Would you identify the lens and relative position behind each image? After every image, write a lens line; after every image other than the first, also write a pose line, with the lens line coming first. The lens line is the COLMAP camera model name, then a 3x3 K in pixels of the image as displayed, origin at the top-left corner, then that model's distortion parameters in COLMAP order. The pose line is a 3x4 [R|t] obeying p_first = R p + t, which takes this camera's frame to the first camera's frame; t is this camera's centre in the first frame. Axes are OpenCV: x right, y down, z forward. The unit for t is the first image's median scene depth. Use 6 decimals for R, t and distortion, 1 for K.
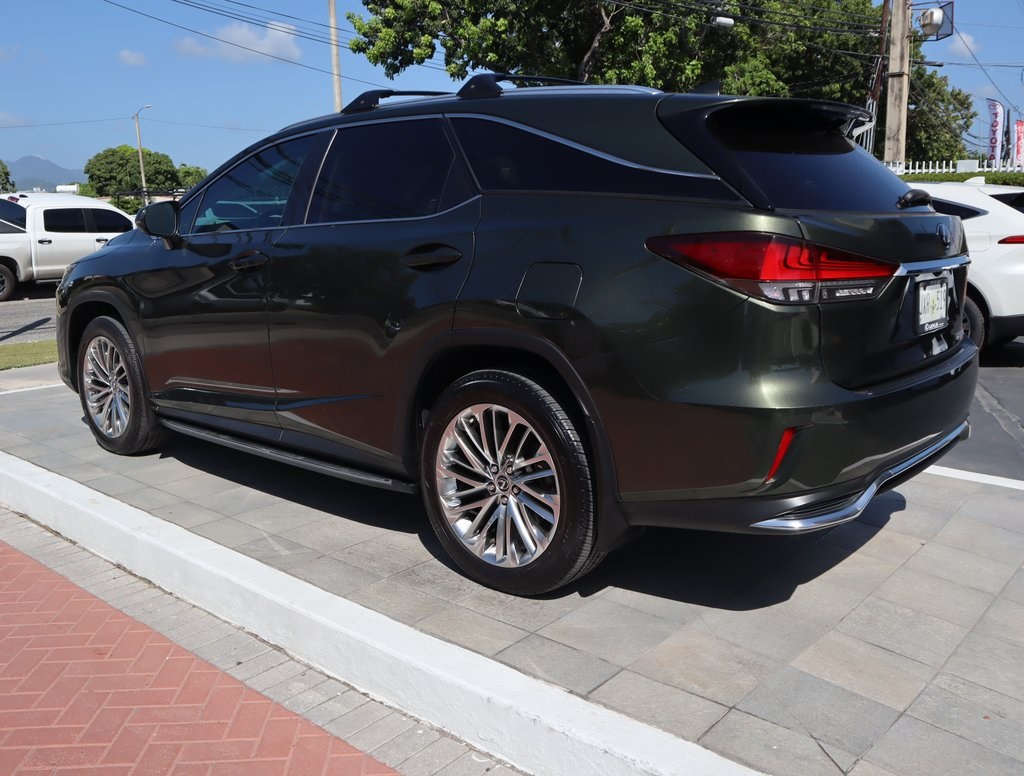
lens RADIAL K [[917.9, 0, 512.1], [0, 917.9, 385.9], [0, 0, 1]] dist [-0.084653, 0.068719]
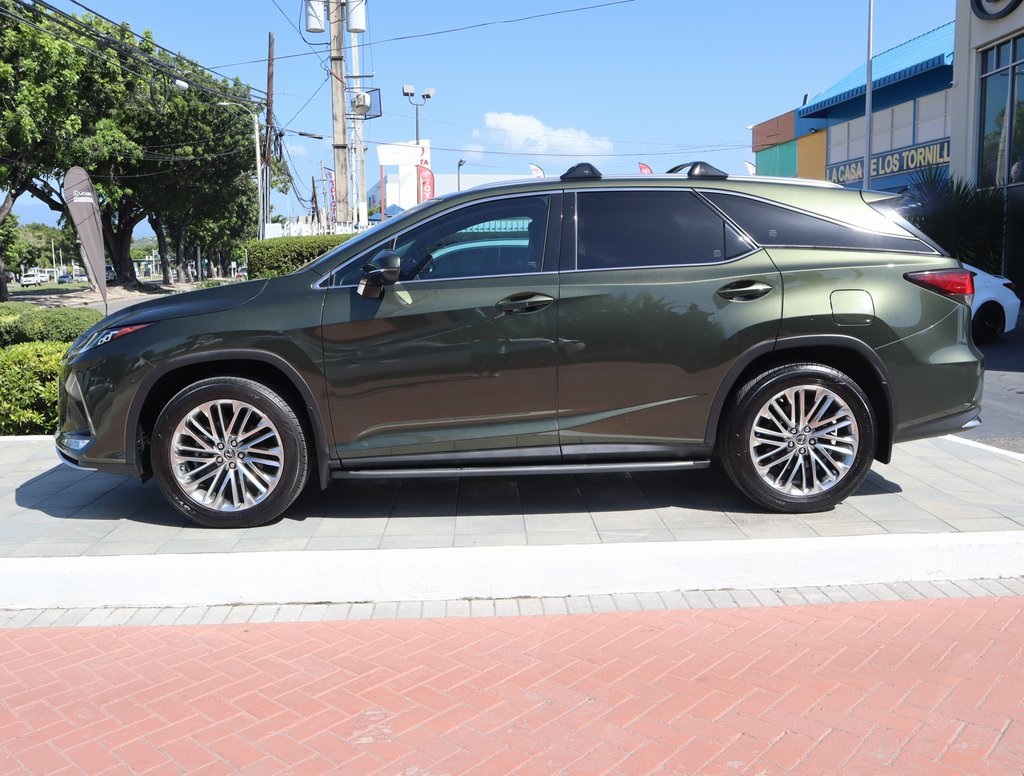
lens RADIAL K [[917.9, 0, 512.7], [0, 917.9, 389.4], [0, 0, 1]] dist [-0.084653, 0.068719]
pose [[0.729584, -0.102138, 0.676221, -0.228554], [0.142450, 0.989793, -0.004191, -0.005632], [-0.668891, 0.099385, 0.736687, 0.036699]]
